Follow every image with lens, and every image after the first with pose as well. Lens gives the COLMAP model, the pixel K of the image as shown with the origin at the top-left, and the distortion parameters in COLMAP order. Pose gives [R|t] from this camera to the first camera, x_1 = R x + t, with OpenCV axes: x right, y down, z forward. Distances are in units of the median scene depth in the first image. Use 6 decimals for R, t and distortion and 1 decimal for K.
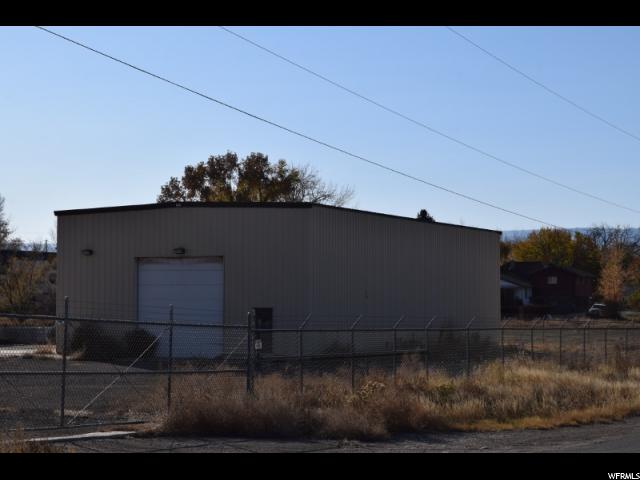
lens RADIAL K [[1525.9, 0, 314.8], [0, 1525.9, 239.7], [0, 0, 1]] dist [0.124533, 0.000000]
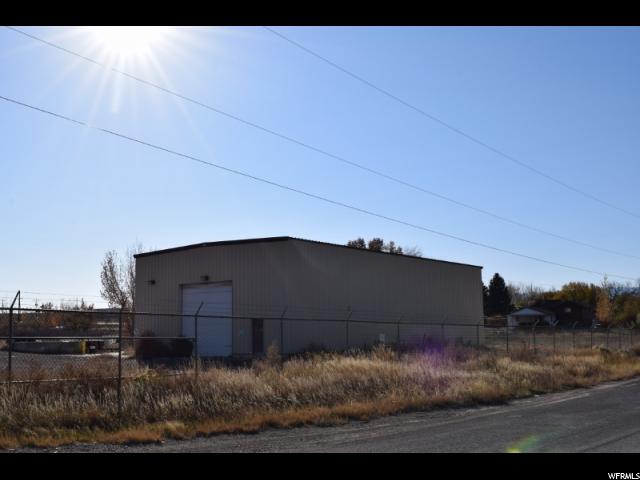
lens RADIAL K [[765.7, 0, 319.5], [0, 765.7, 239.6], [0, 0, 1]] dist [-0.090599, 0.000000]
pose [[0.980107, -0.041891, -0.193999, 0.201552], [0.026041, 0.996164, -0.083542, 0.045052], [0.196755, 0.076828, 0.977438, 0.480209]]
